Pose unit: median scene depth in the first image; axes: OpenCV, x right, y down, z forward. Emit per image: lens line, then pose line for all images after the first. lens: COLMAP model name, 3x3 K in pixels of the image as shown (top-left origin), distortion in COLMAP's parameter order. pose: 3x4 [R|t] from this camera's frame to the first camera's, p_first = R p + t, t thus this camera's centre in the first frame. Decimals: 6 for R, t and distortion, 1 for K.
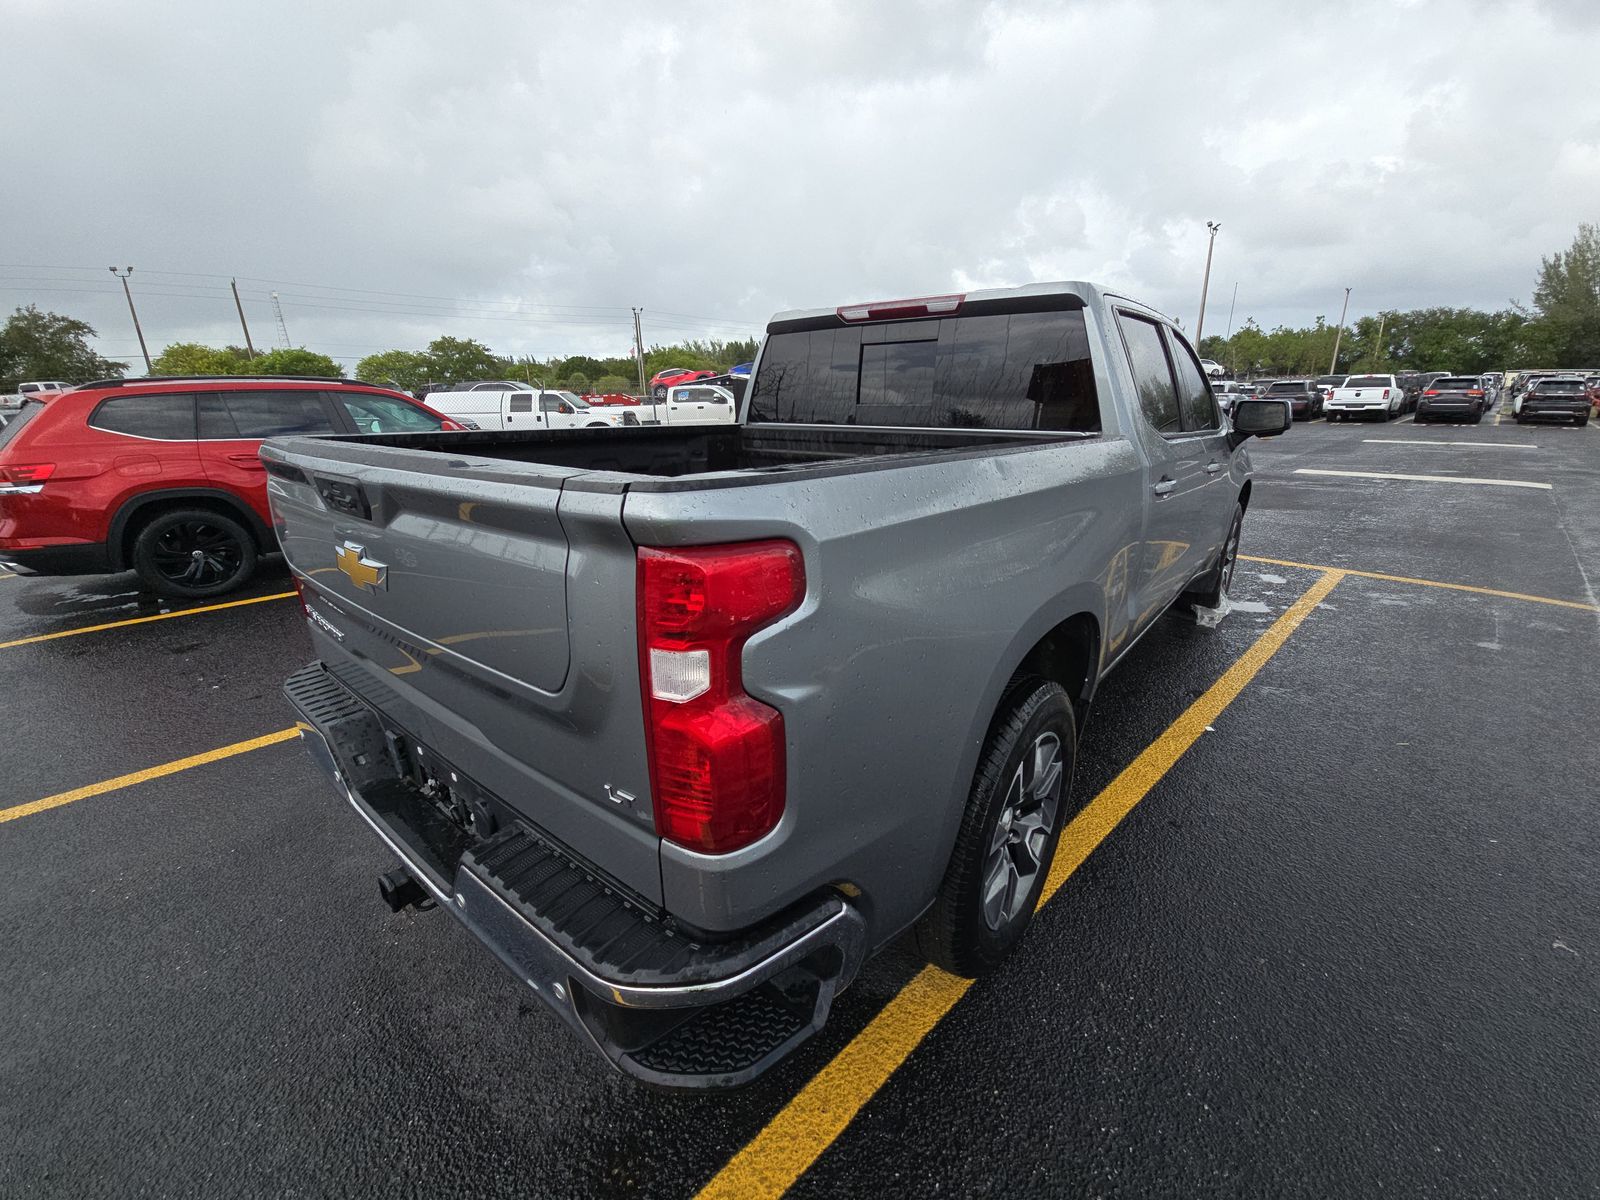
lens RADIAL K [[647.2, 0, 807.6], [0, 647.2, 600.9], [0, 0, 1]] dist [0.013193, -0.008429]
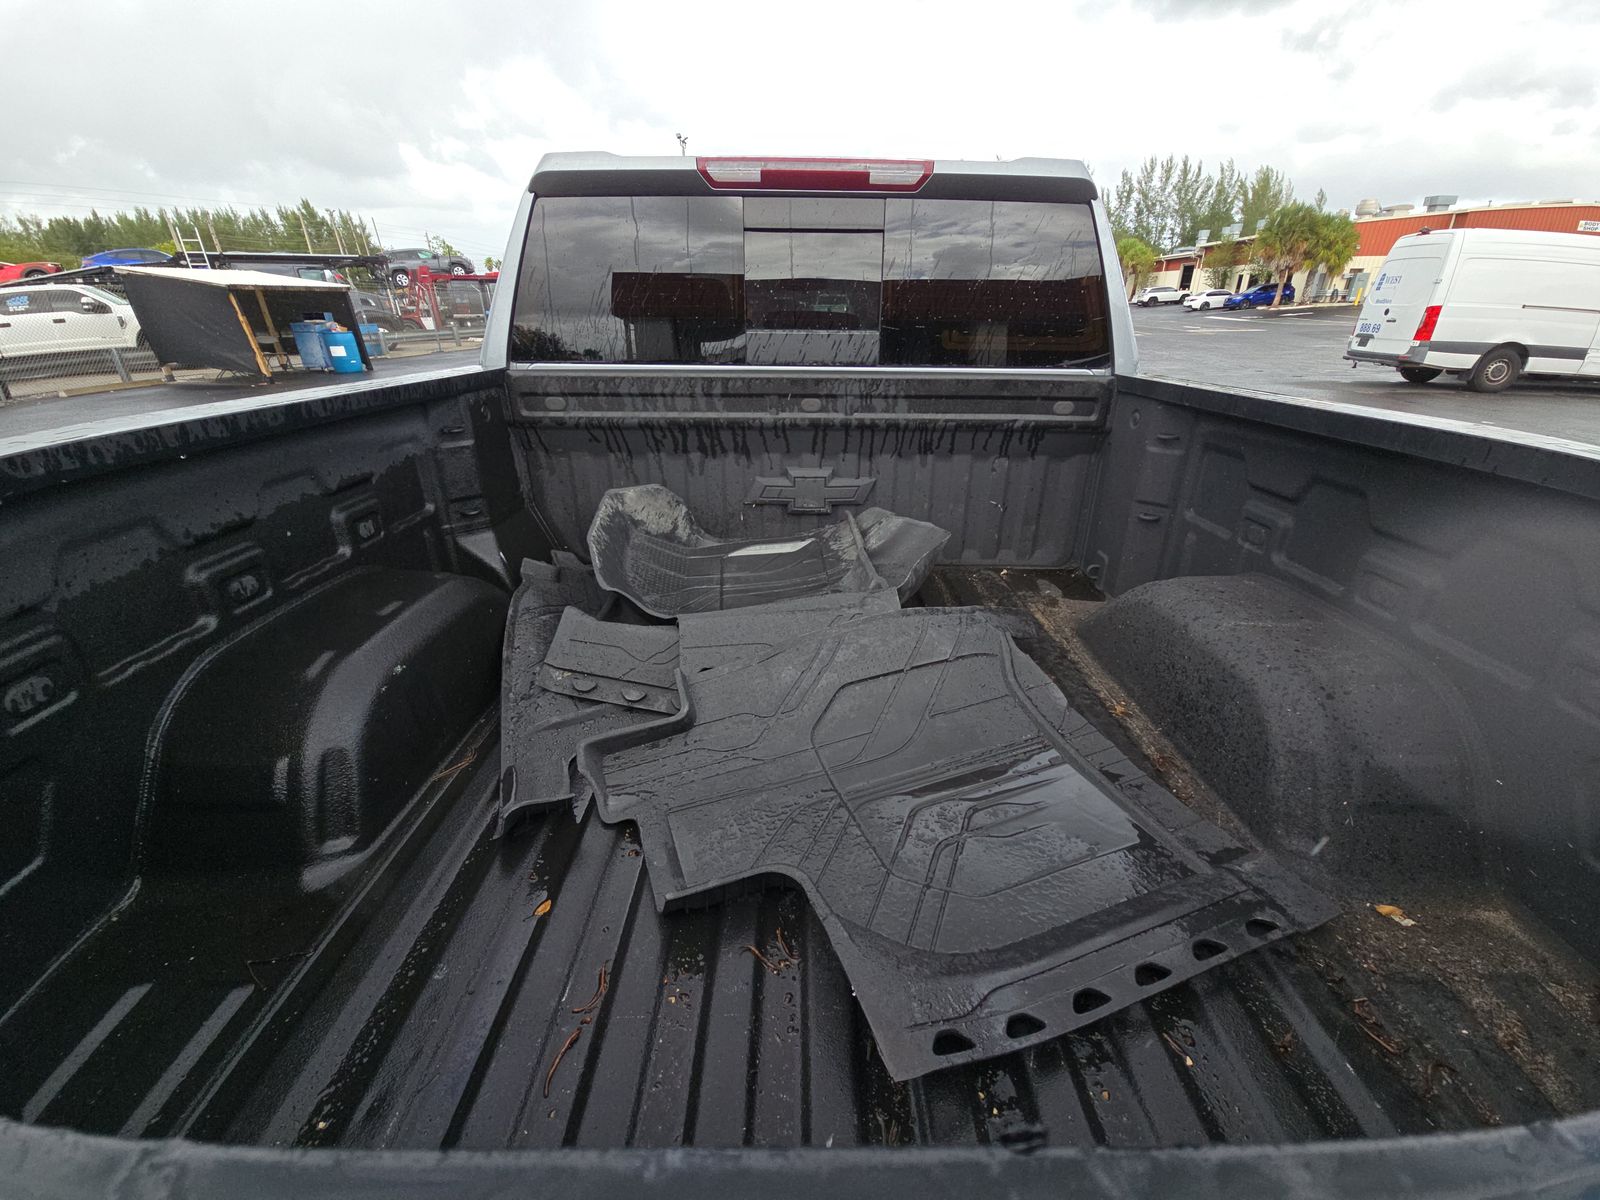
lens RADIAL K [[642.0, 0, 807.4], [0, 642.0, 602.0], [0, 0, 1]] dist [0.037057, -0.021814]
pose [[0.772656, -0.251690, 0.582799, -0.308123], [0.179212, 0.967185, 0.180099, -0.150368], [-0.609004, -0.034710, 0.792408, 0.453309]]
